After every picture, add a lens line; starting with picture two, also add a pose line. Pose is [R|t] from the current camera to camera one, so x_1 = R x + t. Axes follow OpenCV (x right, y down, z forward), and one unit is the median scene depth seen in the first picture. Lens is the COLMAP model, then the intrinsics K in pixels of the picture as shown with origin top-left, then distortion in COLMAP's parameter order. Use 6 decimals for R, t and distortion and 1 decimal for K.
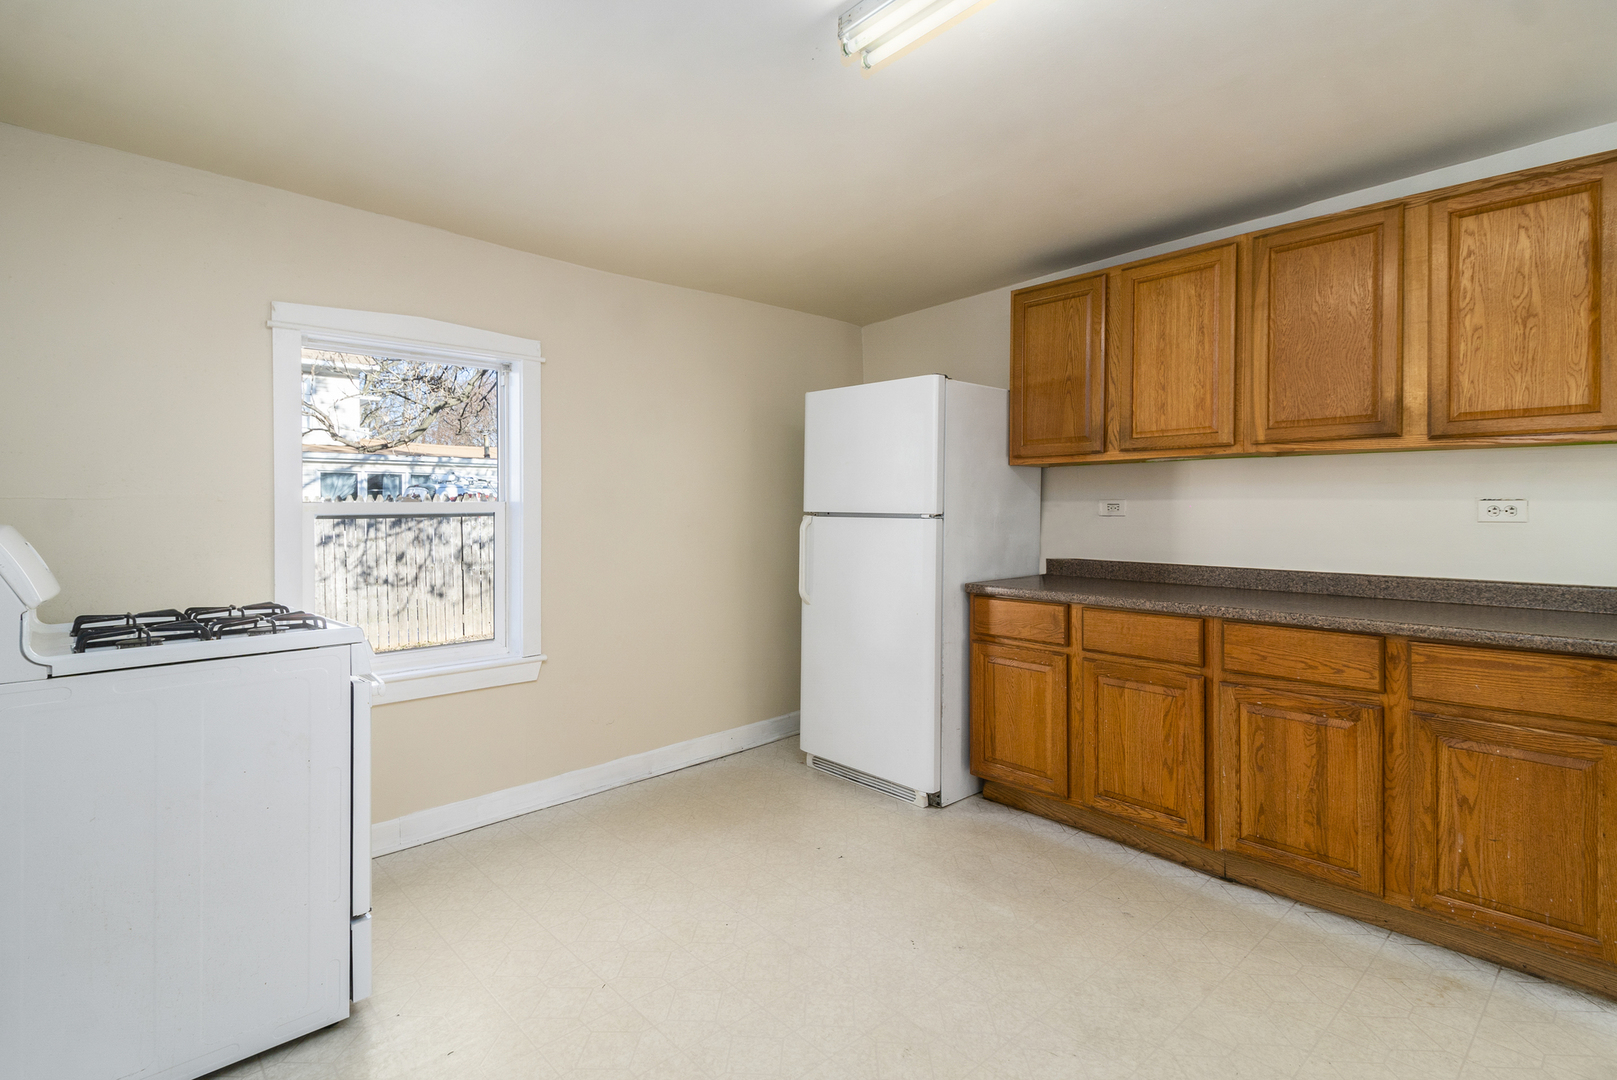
lens RADIAL K [[787.1, 0, 806.8], [0, 787.1, 498.2], [0, 0, 1]] dist [0.019798, -0.000306]
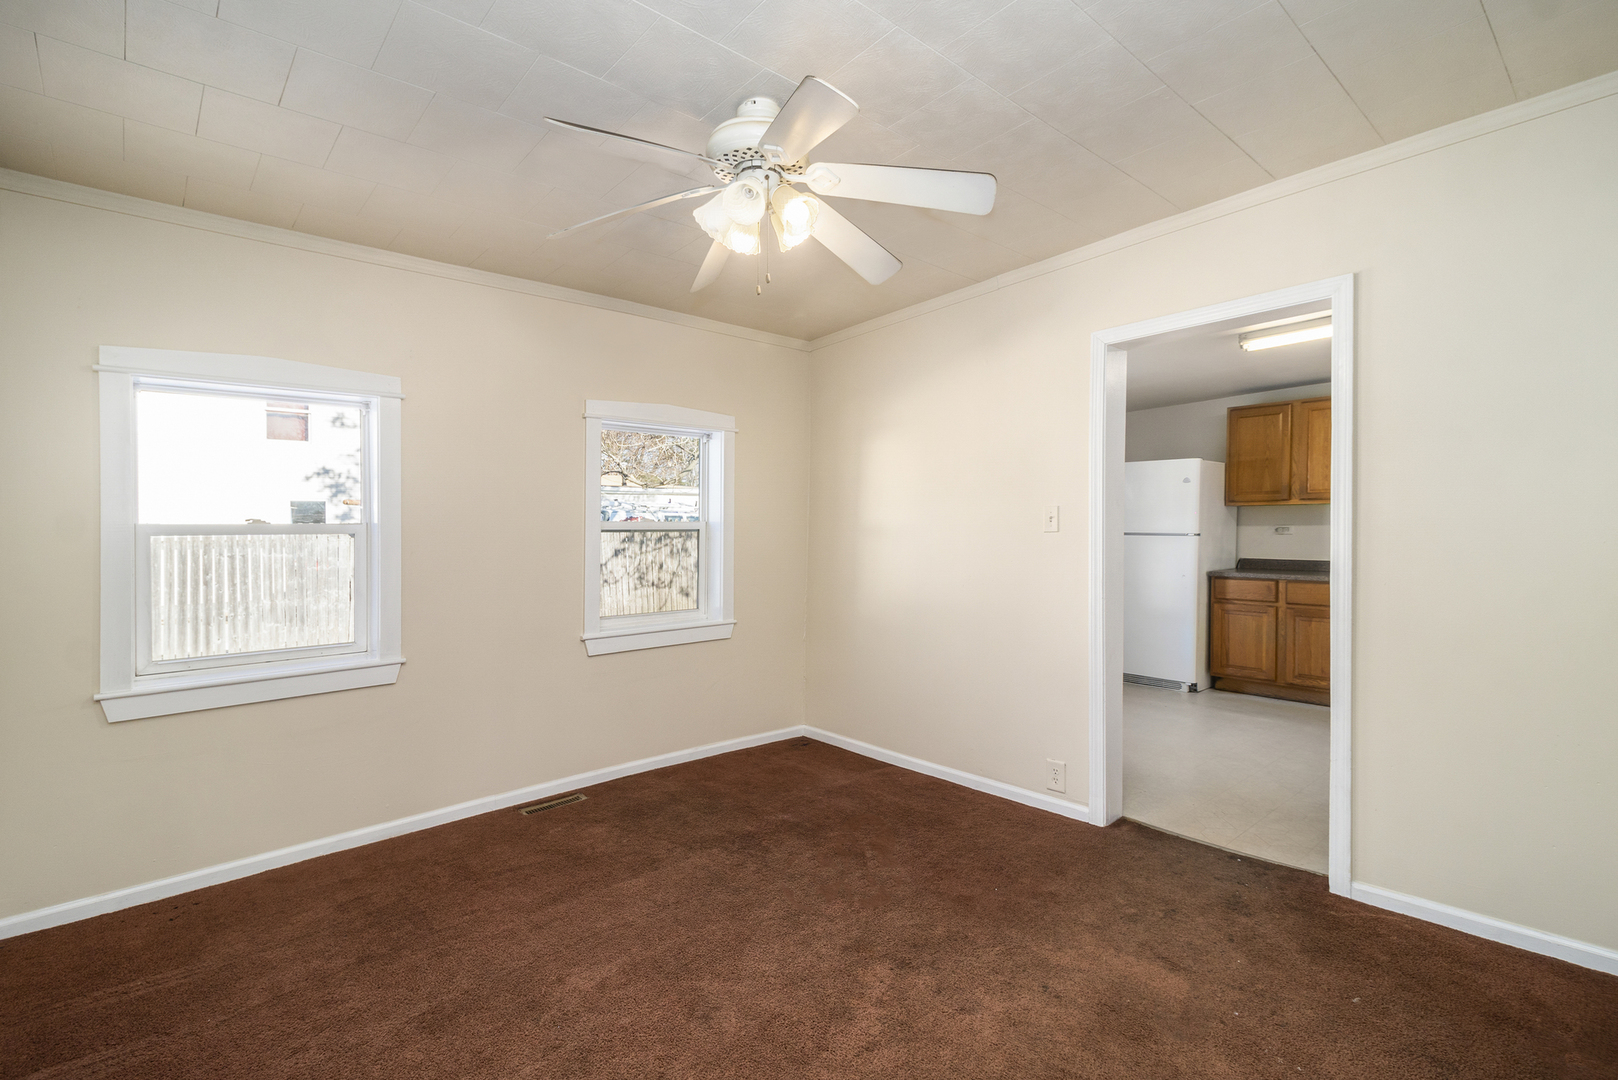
lens RADIAL K [[763.8, 0, 804.4], [0, 763.8, 532.1], [0, 0, 1]] dist [-0.003046, -0.001175]
pose [[0.999773, -0.001729, -0.021254, -0.687017], [0.002142, 0.999810, 0.019391, -0.018868], [0.021216, -0.019432, 0.999586, -0.772071]]
